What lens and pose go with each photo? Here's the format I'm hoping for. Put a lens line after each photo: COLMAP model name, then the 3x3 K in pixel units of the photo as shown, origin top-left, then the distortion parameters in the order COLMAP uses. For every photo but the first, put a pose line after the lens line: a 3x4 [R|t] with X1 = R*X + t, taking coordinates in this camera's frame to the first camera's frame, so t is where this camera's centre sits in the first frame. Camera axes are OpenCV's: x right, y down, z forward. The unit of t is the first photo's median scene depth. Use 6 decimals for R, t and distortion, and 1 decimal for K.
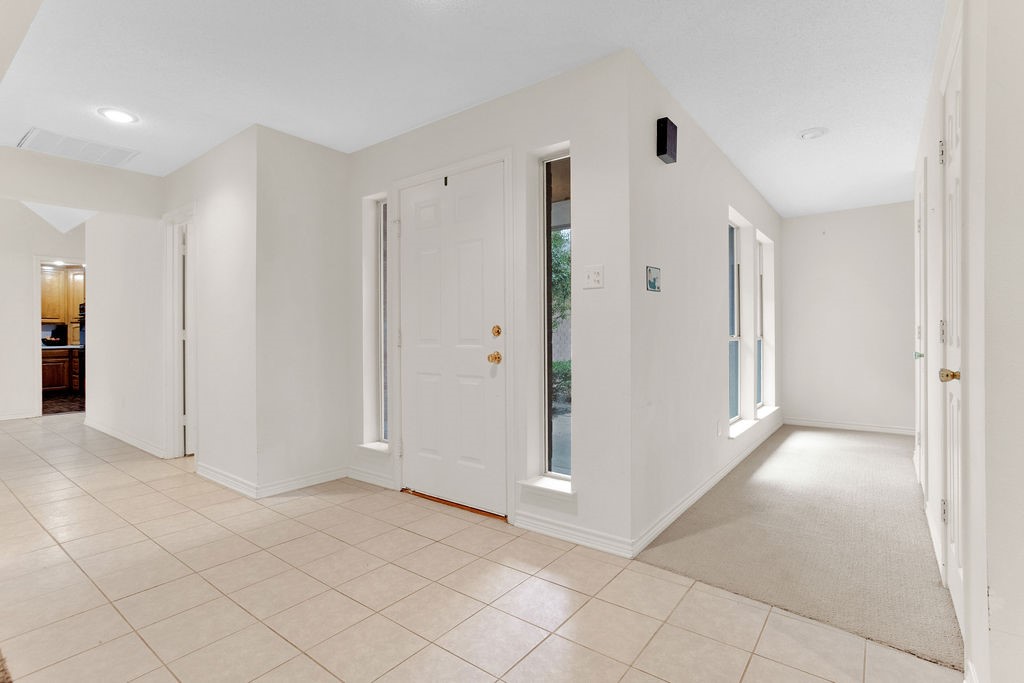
lens RADIAL K [[500.0, 0, 511.3], [0, 500.0, 348.6], [0, 0, 1]] dist [-0.039517, 0.023179]
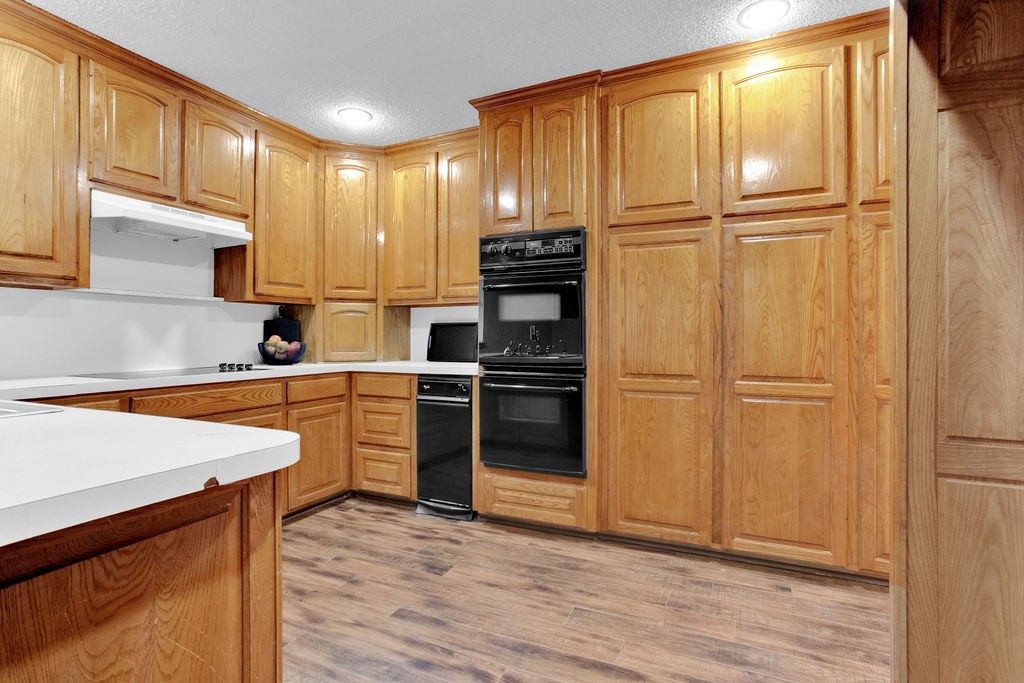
lens RADIAL K [[500.0, 0, 517.5], [0, 500.0, 338.8], [0, 0, 1]] dist [-0.039517, 0.023179]
pose [[0.977149, 0.005227, 0.212493, -0.851309], [-0.005877, 0.999980, 0.002427, -0.025815], [-0.212476, -0.003621, 0.977160, 0.623998]]
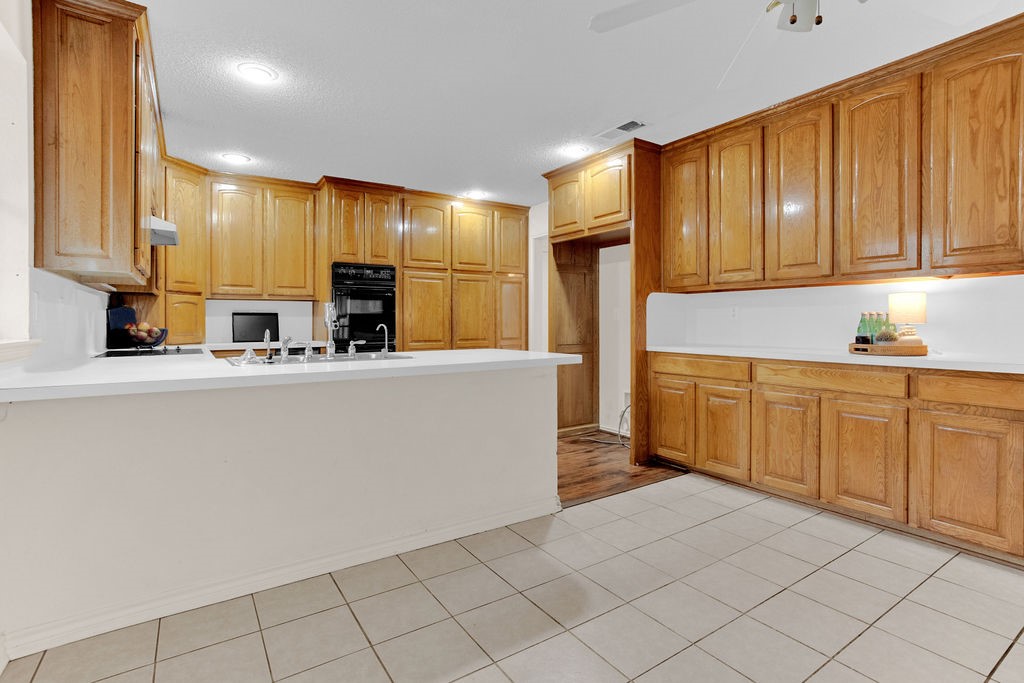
lens RADIAL K [[500.0, 0, 519.3], [0, 500.0, 330.1], [0, 0, 1]] dist [-0.039517, 0.023179]
pose [[0.327635, -0.009832, 0.944753, -1.221022], [-0.001149, 0.999941, 0.010805, -0.024733], [-0.944804, -0.004625, 0.327604, 0.585601]]
